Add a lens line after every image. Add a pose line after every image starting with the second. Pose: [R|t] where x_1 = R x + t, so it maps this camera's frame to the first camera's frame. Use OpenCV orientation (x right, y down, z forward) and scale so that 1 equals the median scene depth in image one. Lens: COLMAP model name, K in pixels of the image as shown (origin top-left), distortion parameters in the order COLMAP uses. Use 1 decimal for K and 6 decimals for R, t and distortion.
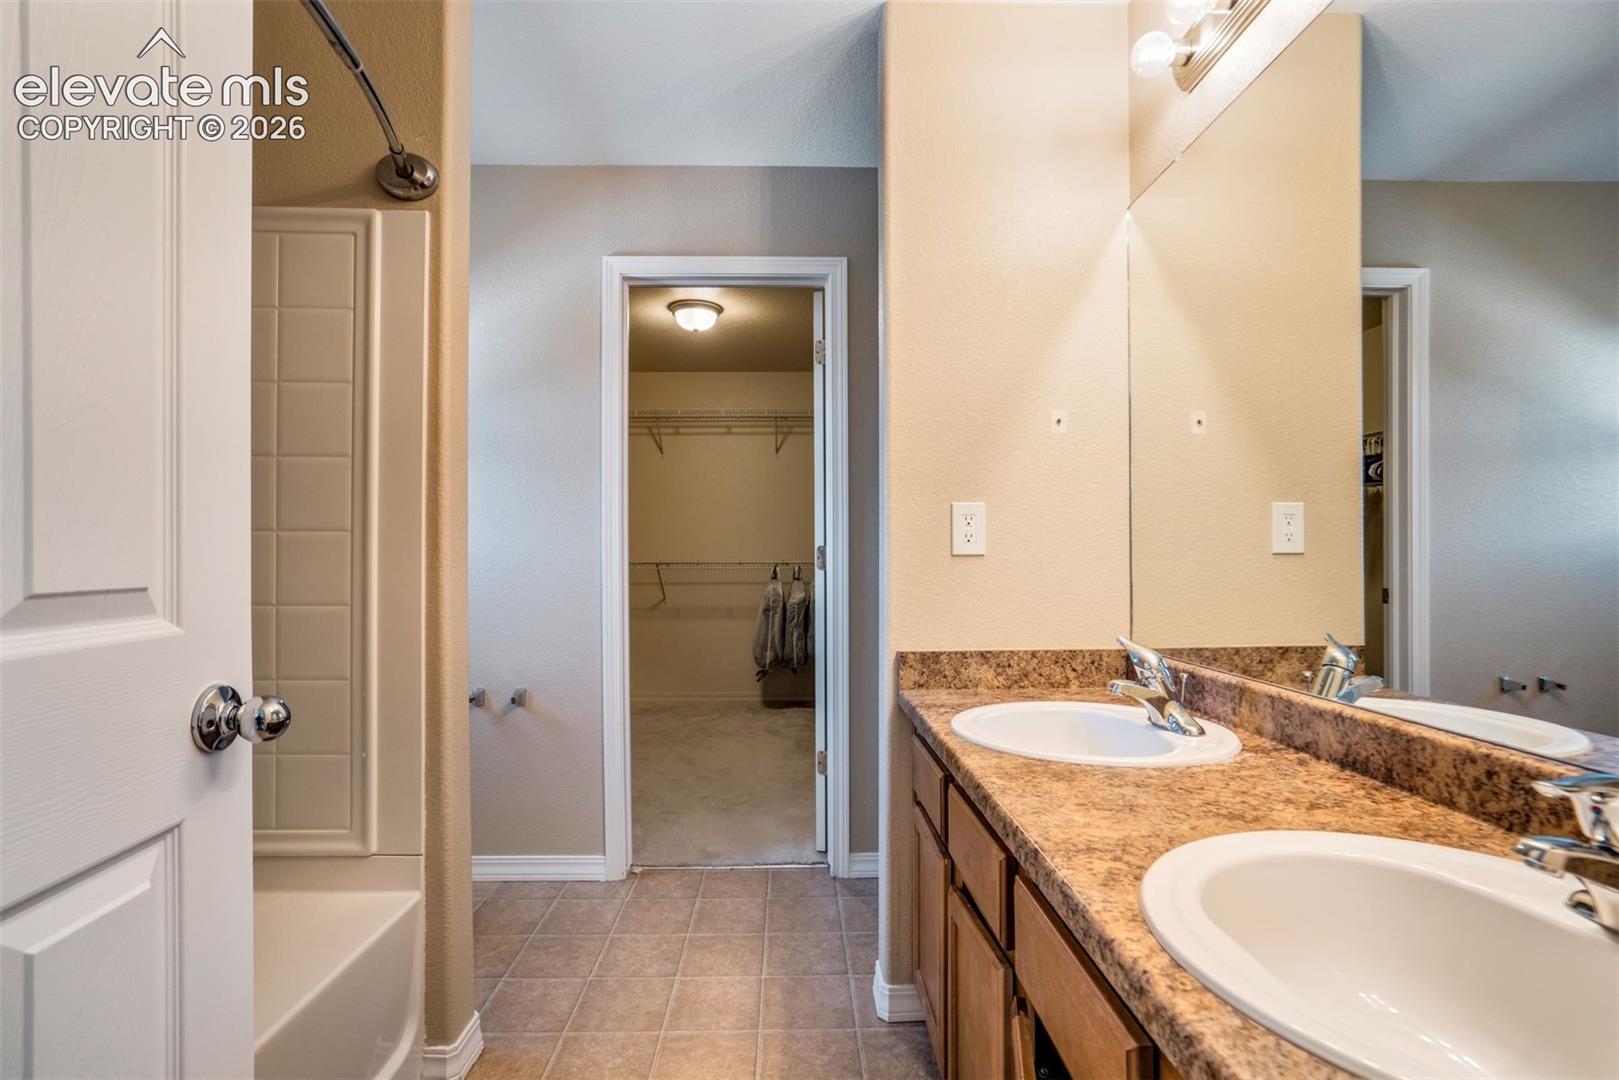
lens RADIAL K [[758.9, 0, 804.9], [0, 758.9, 553.9], [0, 0, 1]] dist [-0.042305, 0.020978]
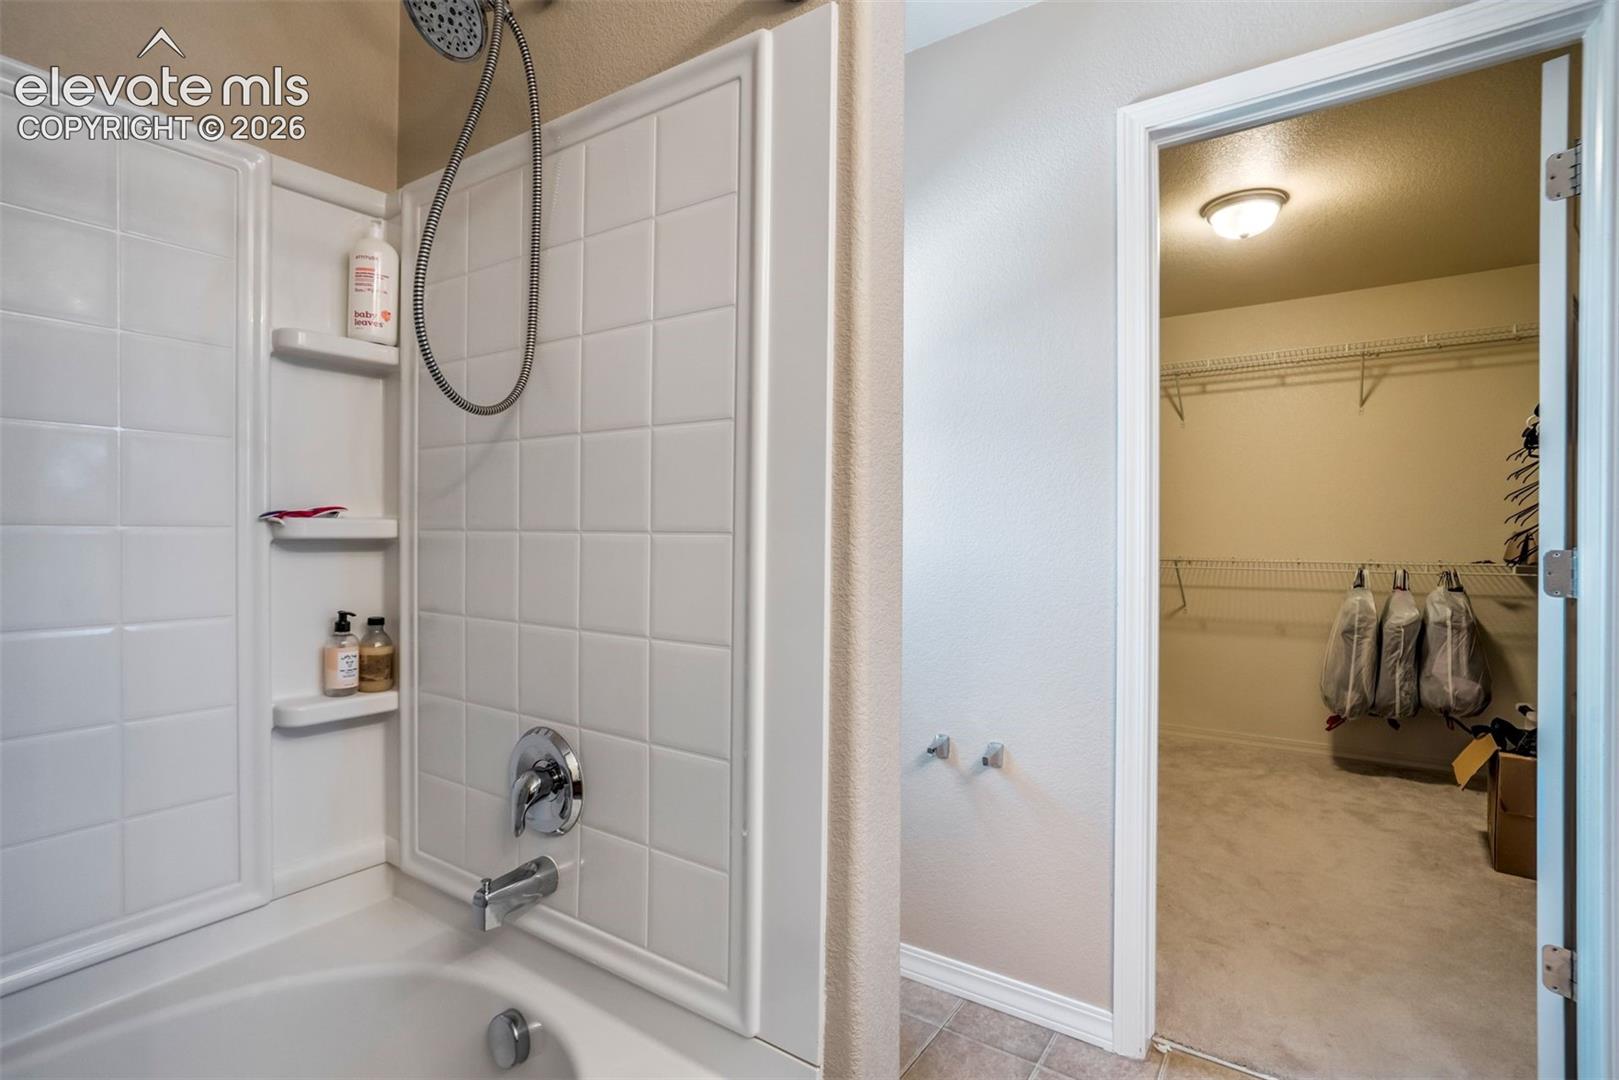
lens RADIAL K [[758.9, 0, 810.0], [0, 758.9, 542.2], [0, 0, 1]] dist [-0.042305, 0.020978]
pose [[0.812887, 0.009038, -0.582351, -0.102787], [-0.006977, 0.999959, 0.005781, -0.016514], [0.582379, -0.000636, 0.812917, 0.307882]]
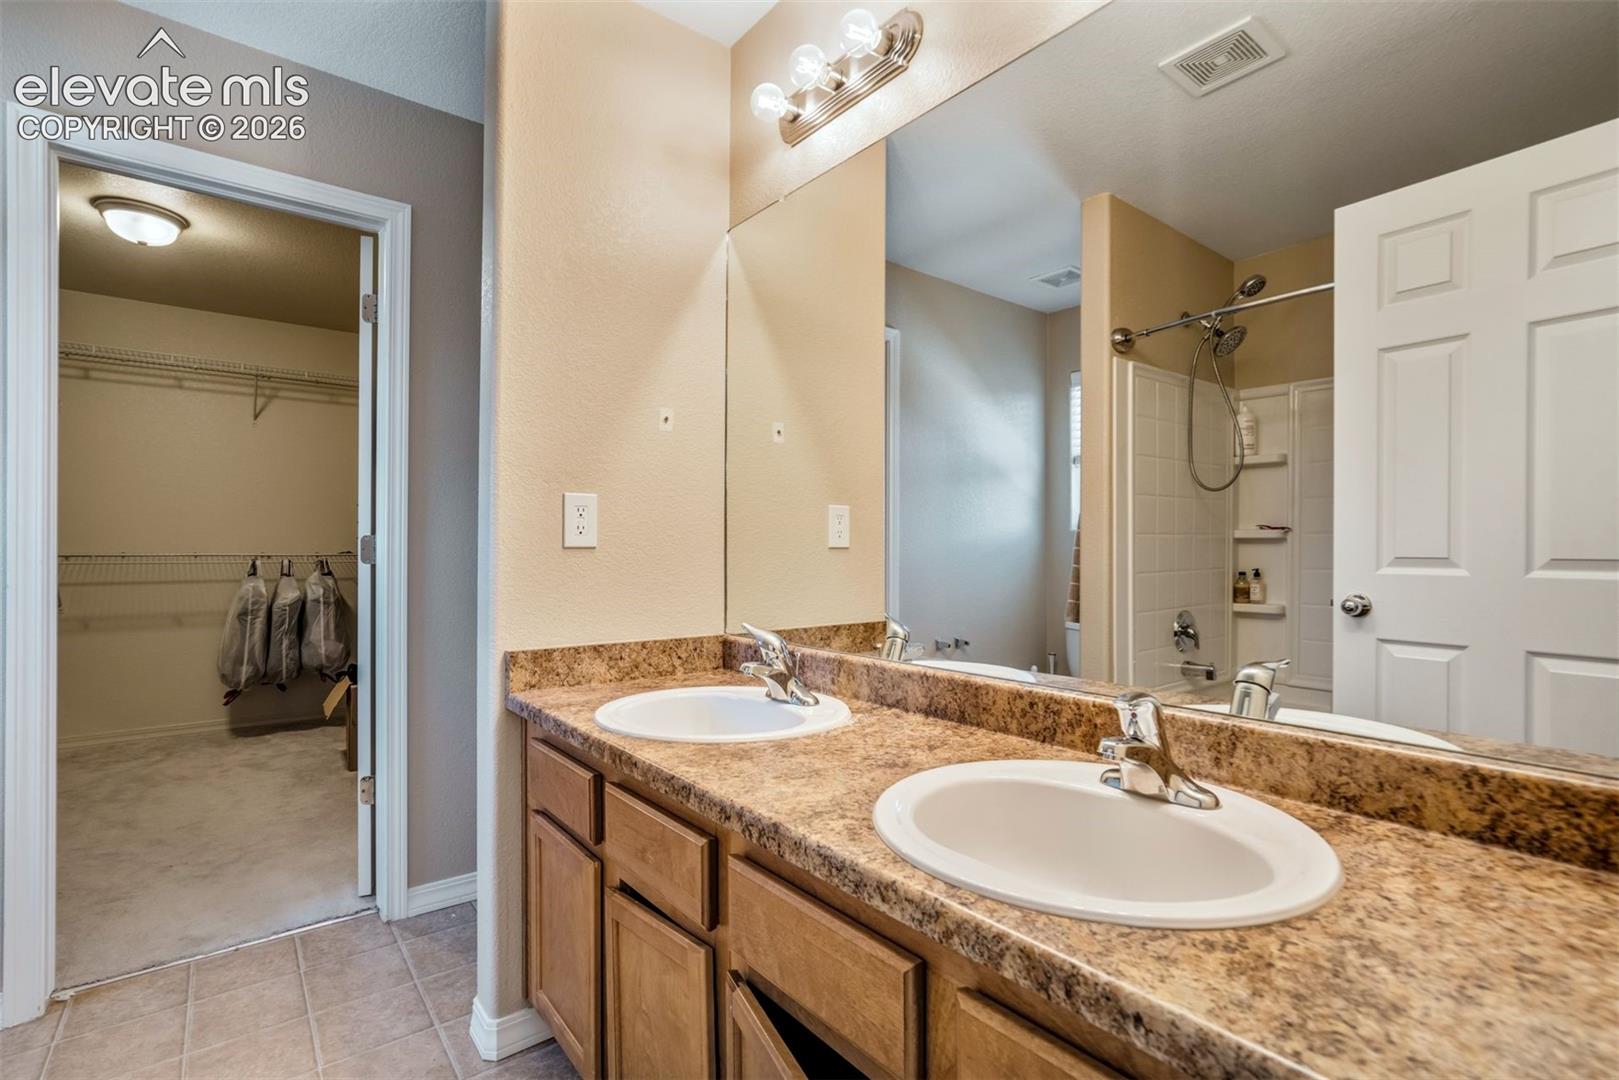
lens RADIAL K [[758.9, 0, 804.1], [0, 758.9, 544.5], [0, 0, 1]] dist [-0.042305, 0.020978]
pose [[0.799643, 0.008534, 0.600415, -0.095028], [-0.006905, 0.999964, -0.005018, 0.000361], [-0.600436, -0.000133, 0.799673, 0.035942]]
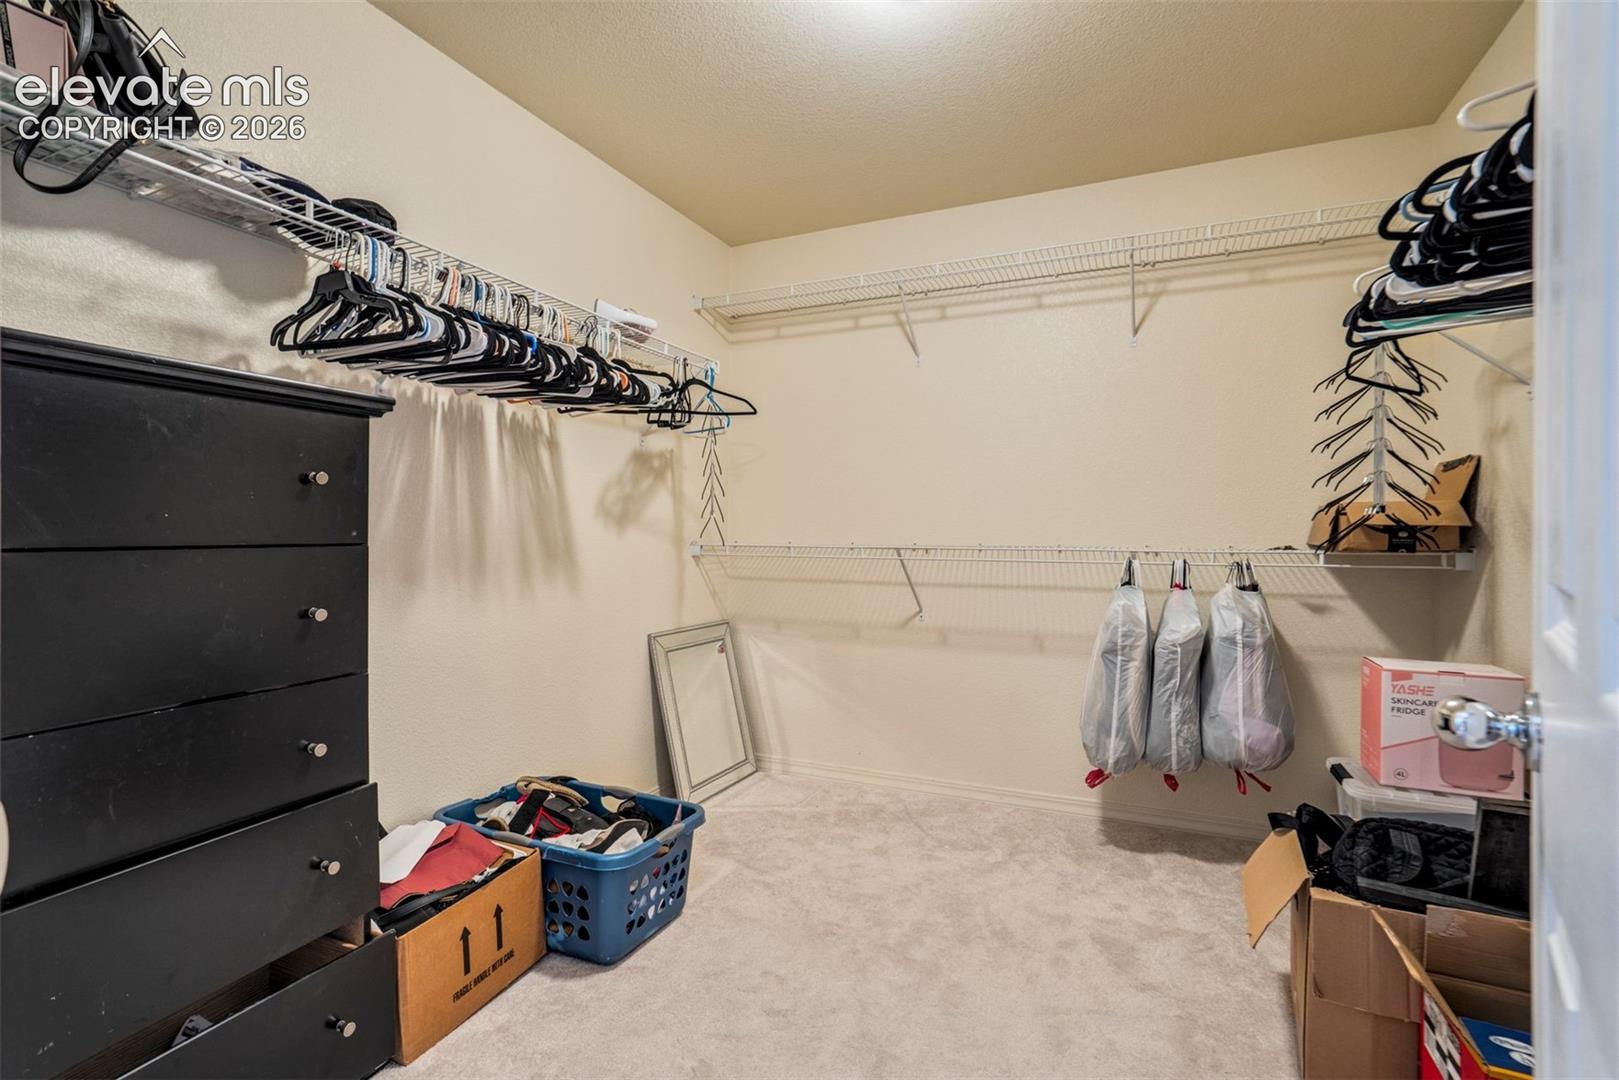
lens RADIAL K [[758.9, 0, 811.2], [0, 758.9, 528.2], [0, 0, 1]] dist [-0.042305, 0.020978]
pose [[0.902950, 0.004557, -0.429720, -0.032384], [-0.005561, 0.999984, -0.001082, -0.002882], [0.429709, 0.003367, 0.902961, 0.954076]]
